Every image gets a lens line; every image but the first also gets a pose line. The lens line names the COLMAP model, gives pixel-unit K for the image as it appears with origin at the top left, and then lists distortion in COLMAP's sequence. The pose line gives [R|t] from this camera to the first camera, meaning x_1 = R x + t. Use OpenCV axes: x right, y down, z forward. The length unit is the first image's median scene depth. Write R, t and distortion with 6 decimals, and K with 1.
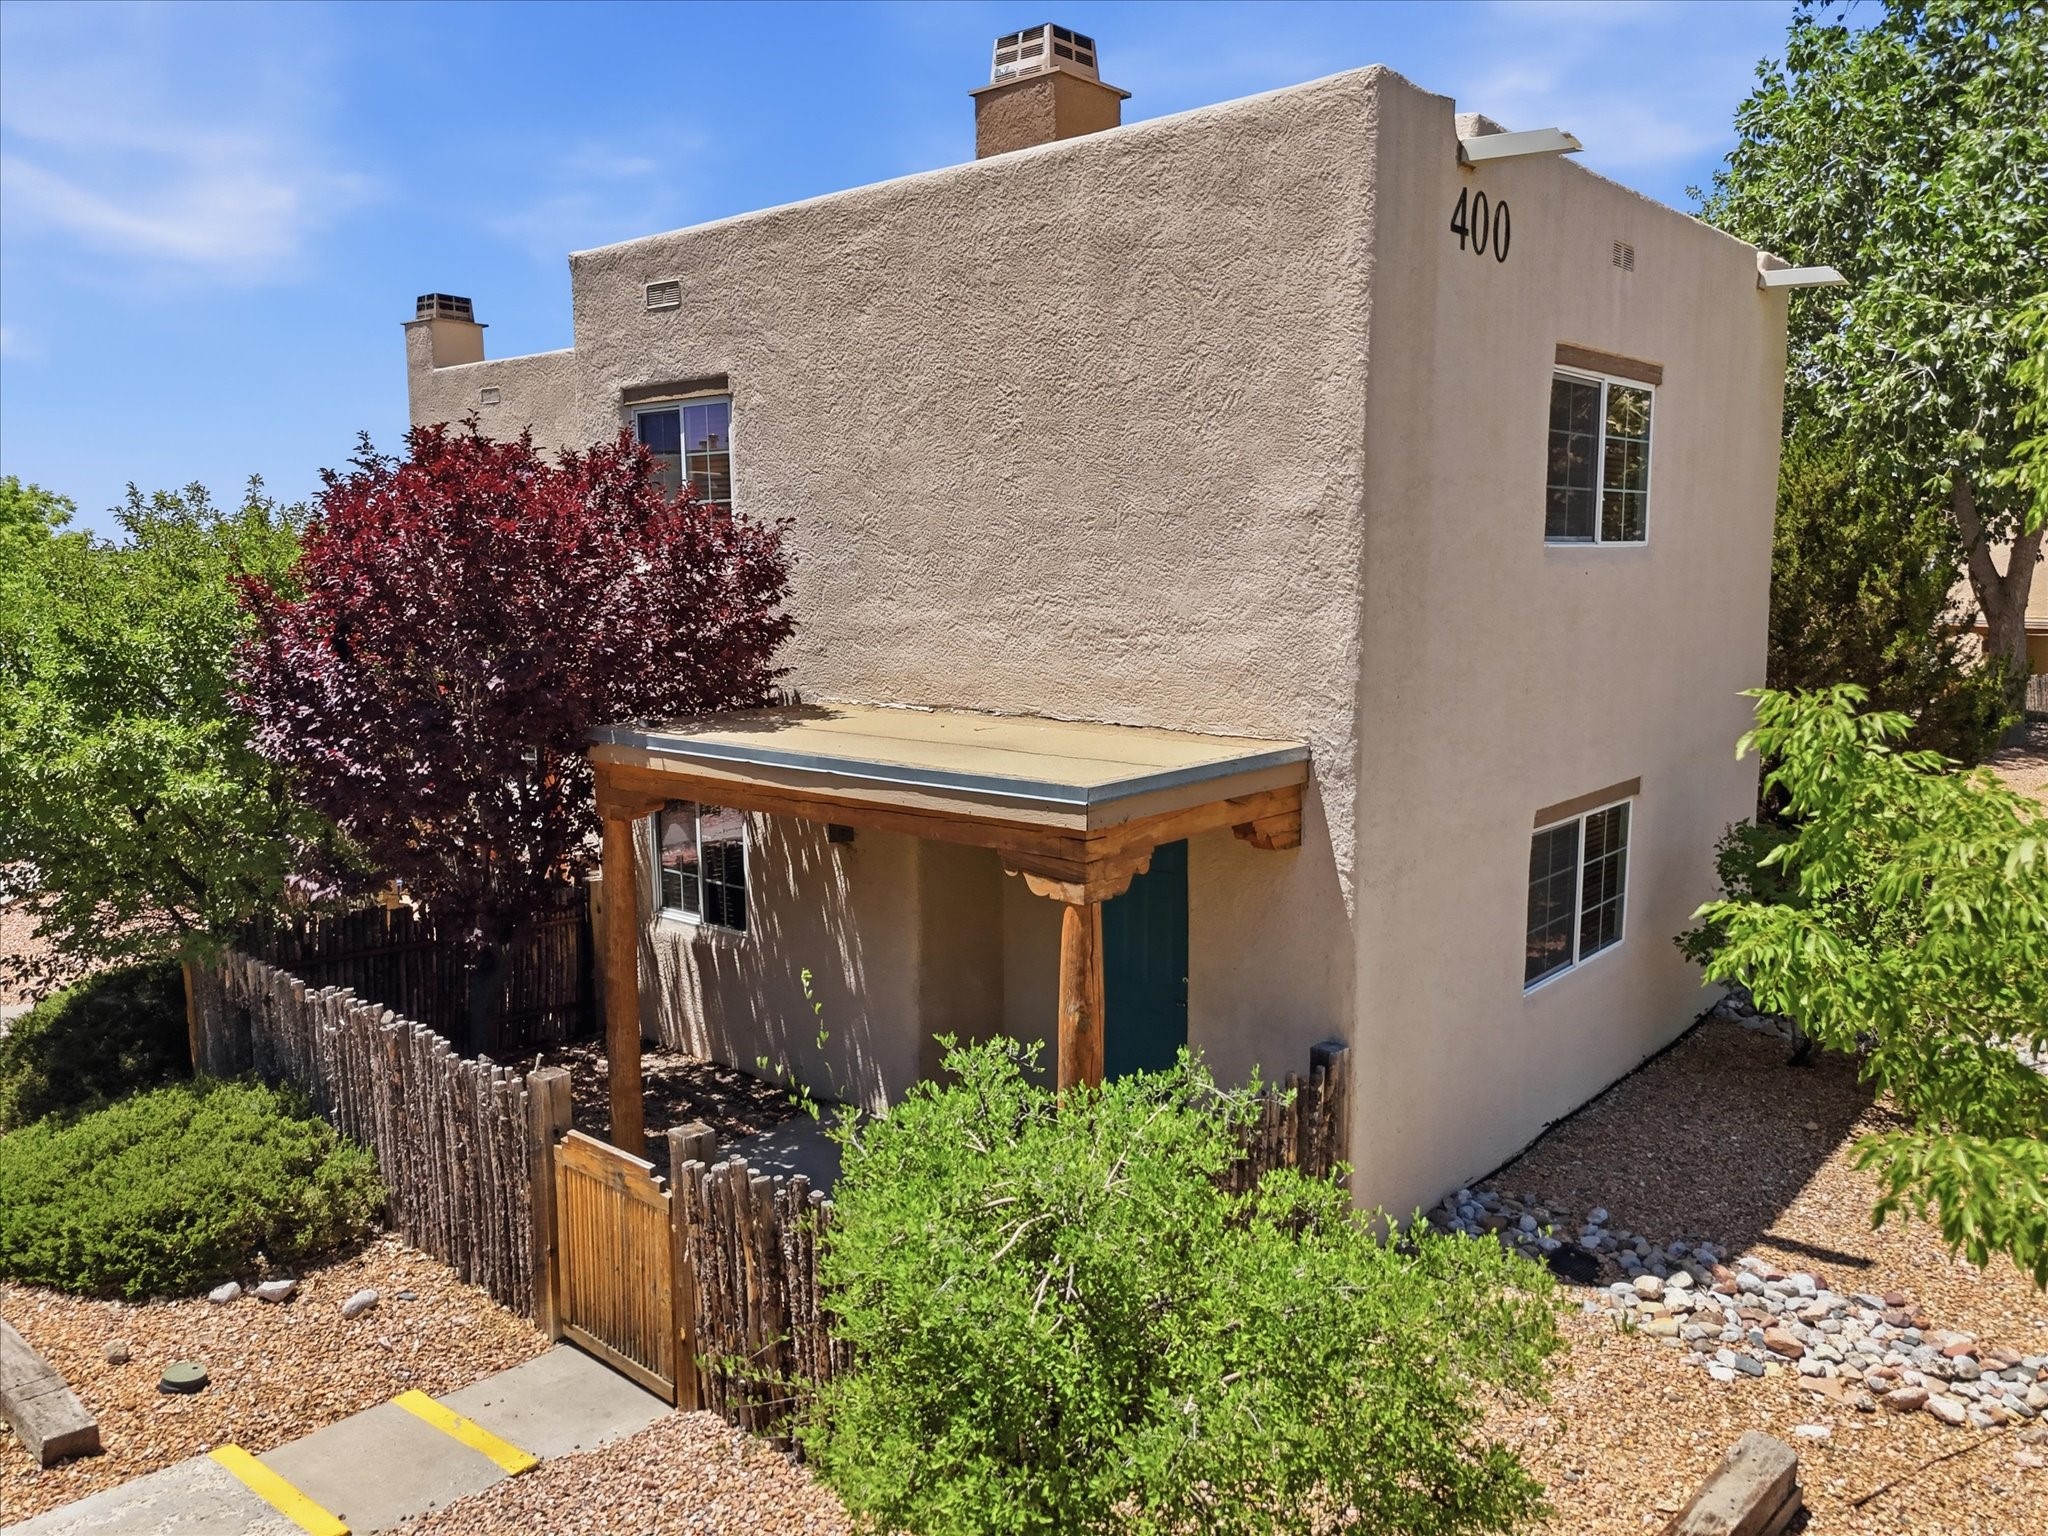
lens RADIAL K [[1457.5, 0, 1036.5], [0, 1457.5, 804.7], [0, 0, 1]] dist [0.052434, -0.046429]
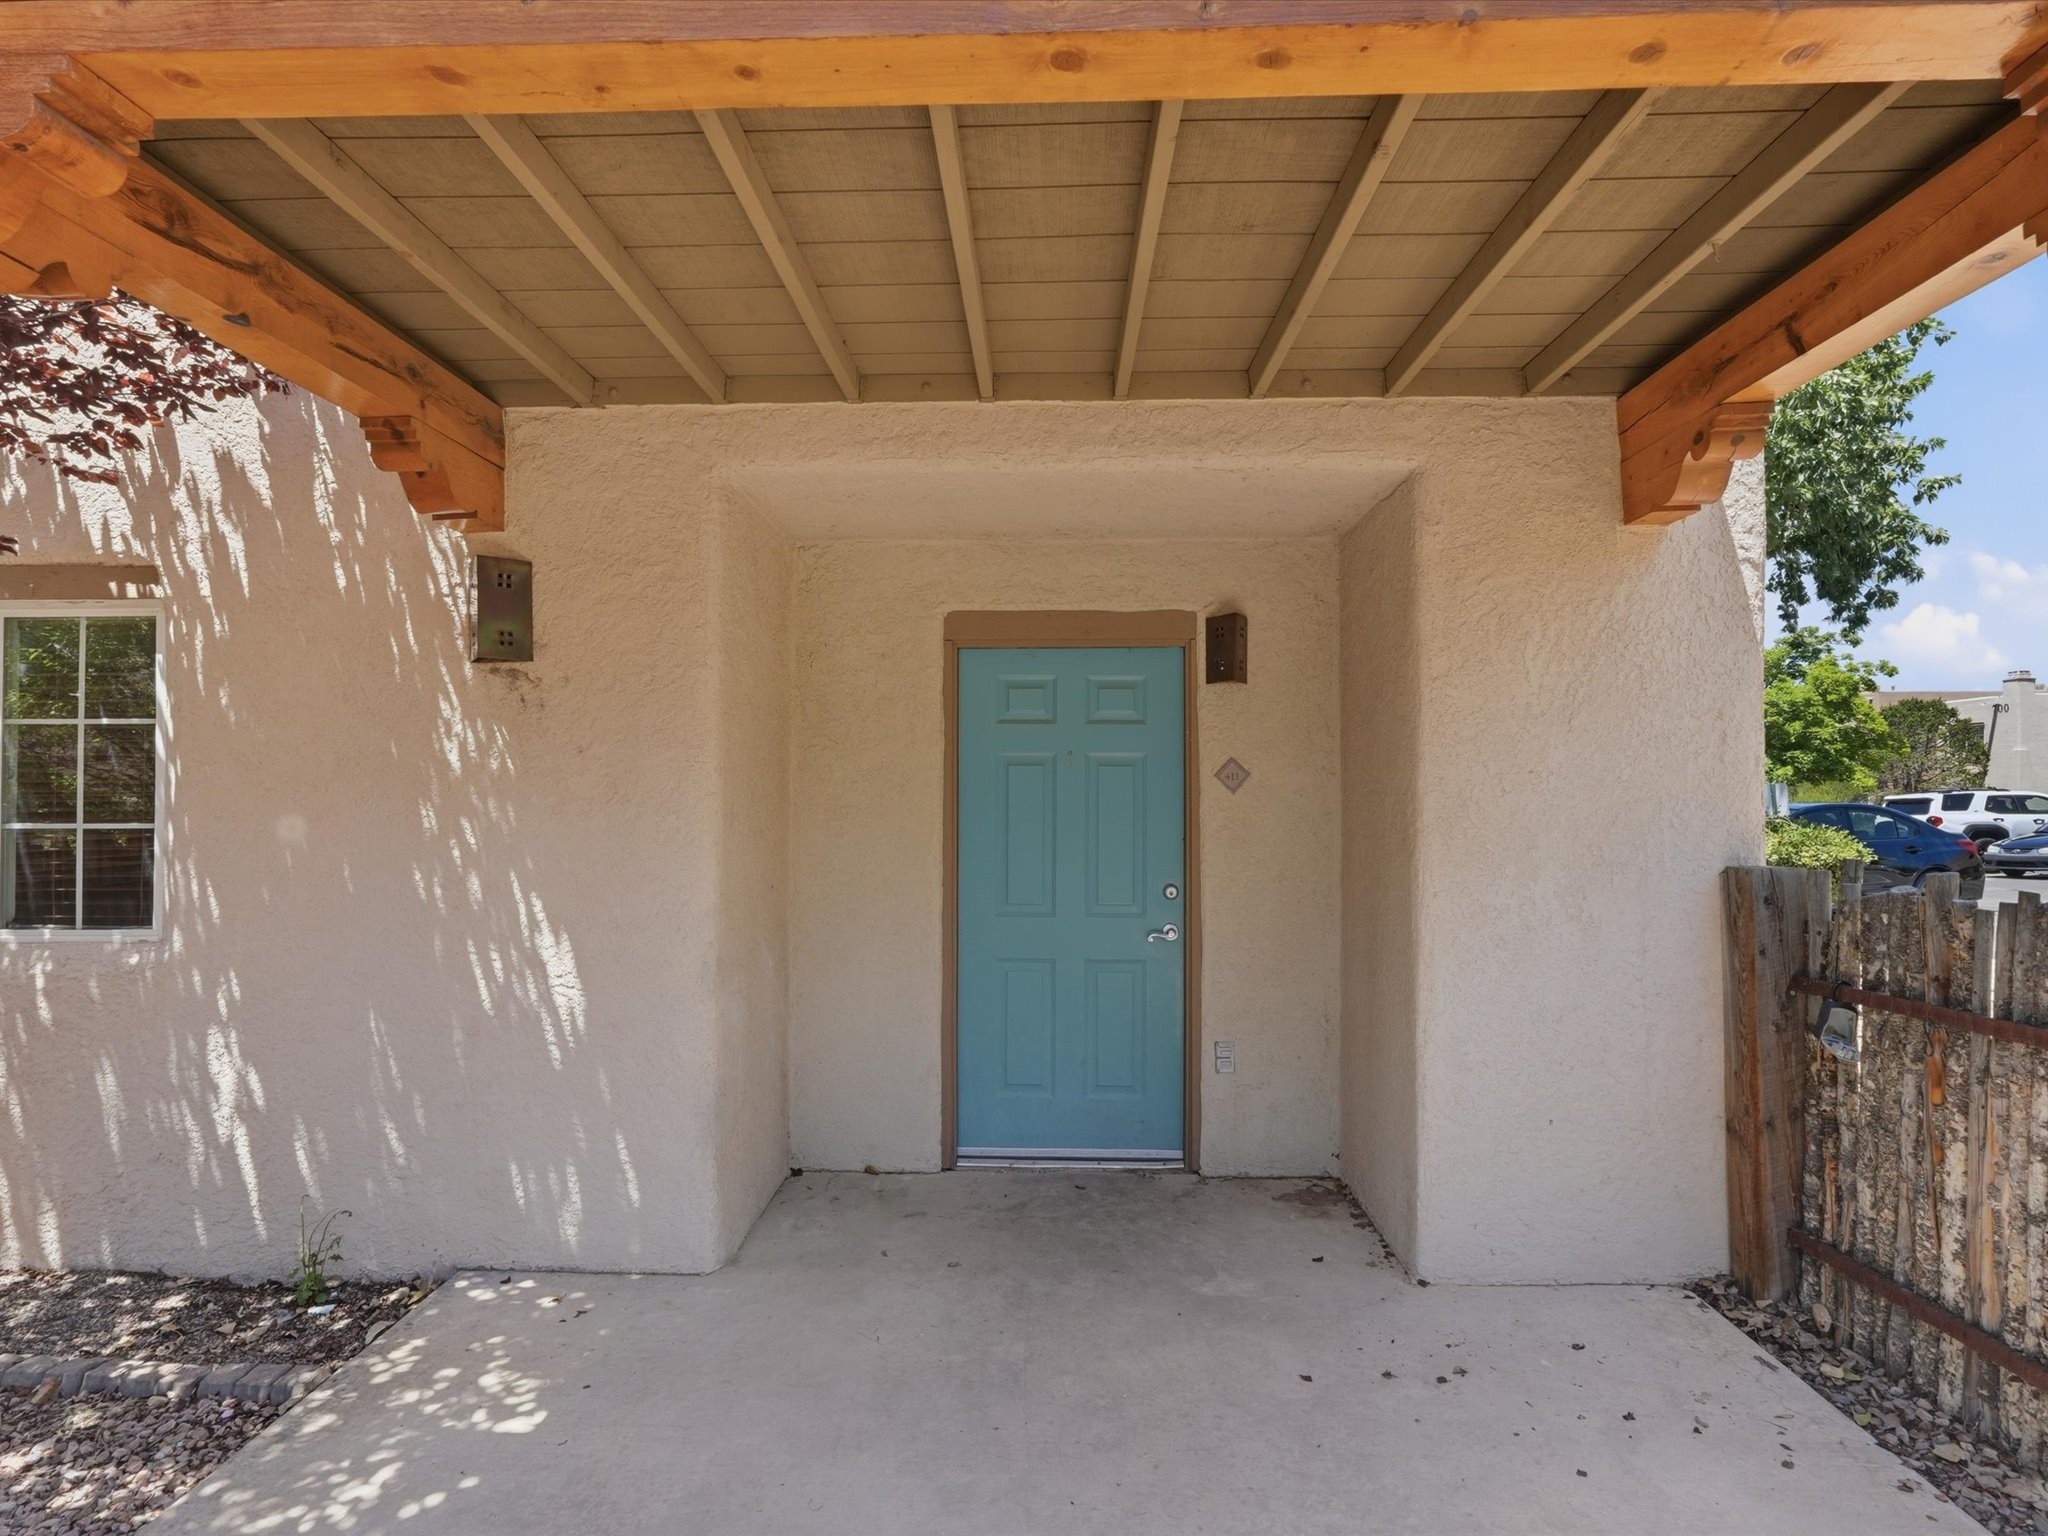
lens RADIAL K [[1007.2, 0, 1023.9], [0, 1007.2, 800.5], [0, 0, 1]] dist [0.003375, 0.000643]
pose [[0.788840, 0.001049, 0.614598, -0.262837], [0.095852, 0.987552, -0.124712, 0.163861], [-0.607079, 0.157288, 0.778920, 0.886656]]
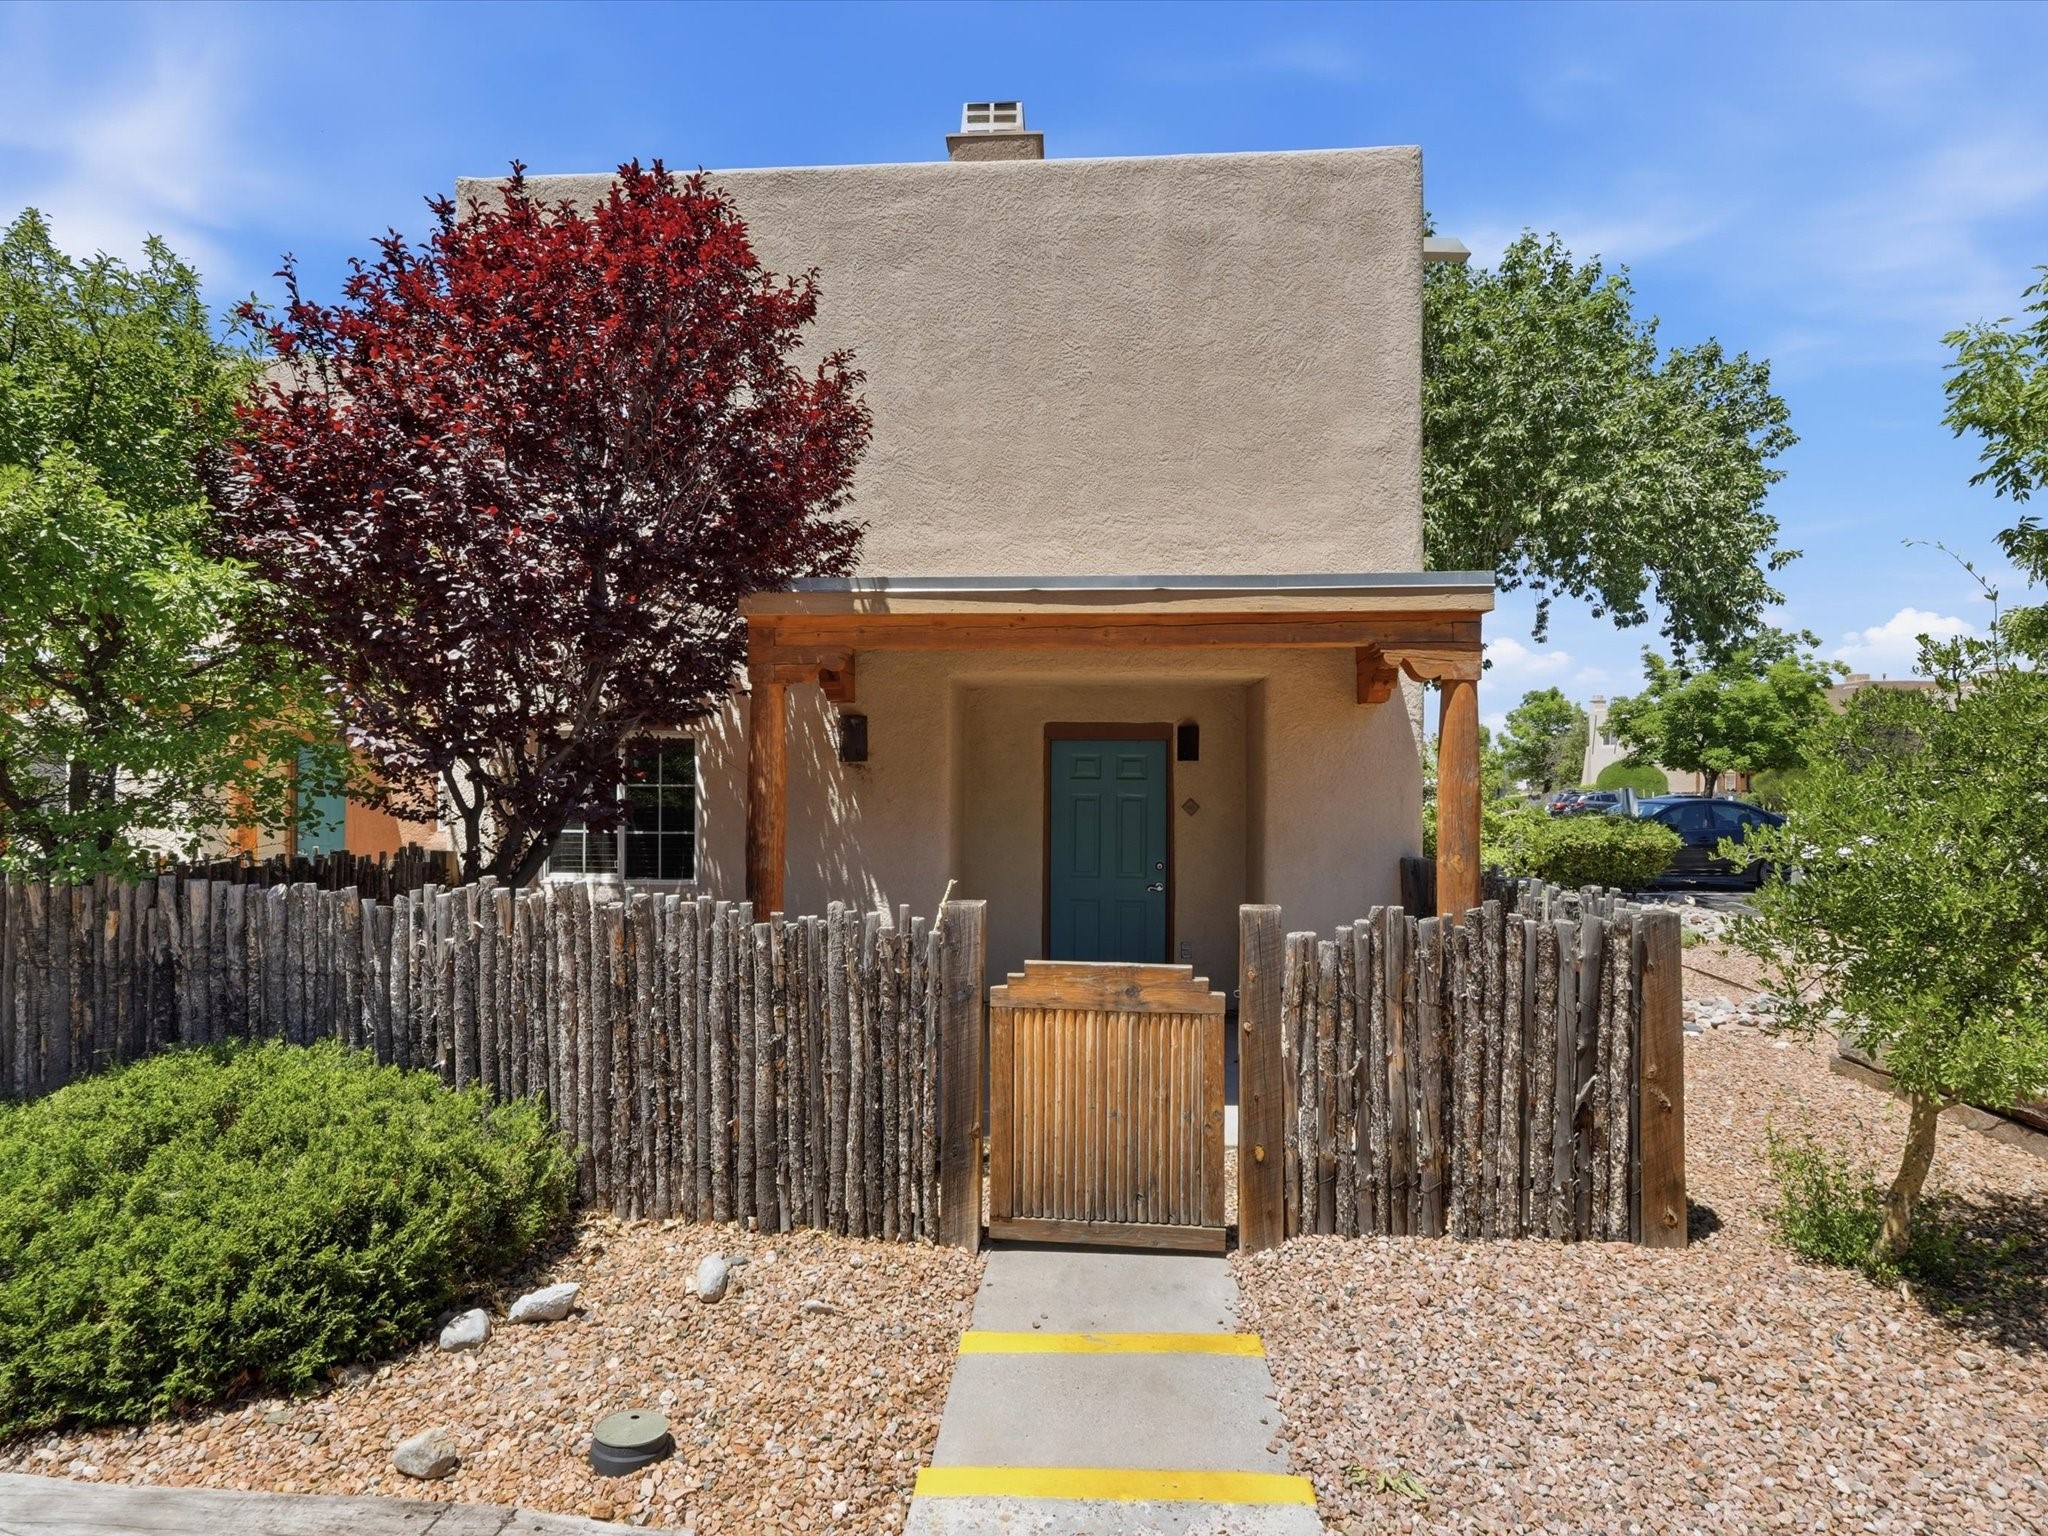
lens RADIAL K [[993.3, 0, 1025.1], [0, 993.3, 771.1], [0, 0, 1]] dist [-0.002138, -0.000201]
pose [[0.808551, 0.005458, 0.588400, -0.593849], [0.086862, 0.987895, -0.128526, 0.175359], [-0.581979, 0.155029, 0.798290, 0.504812]]
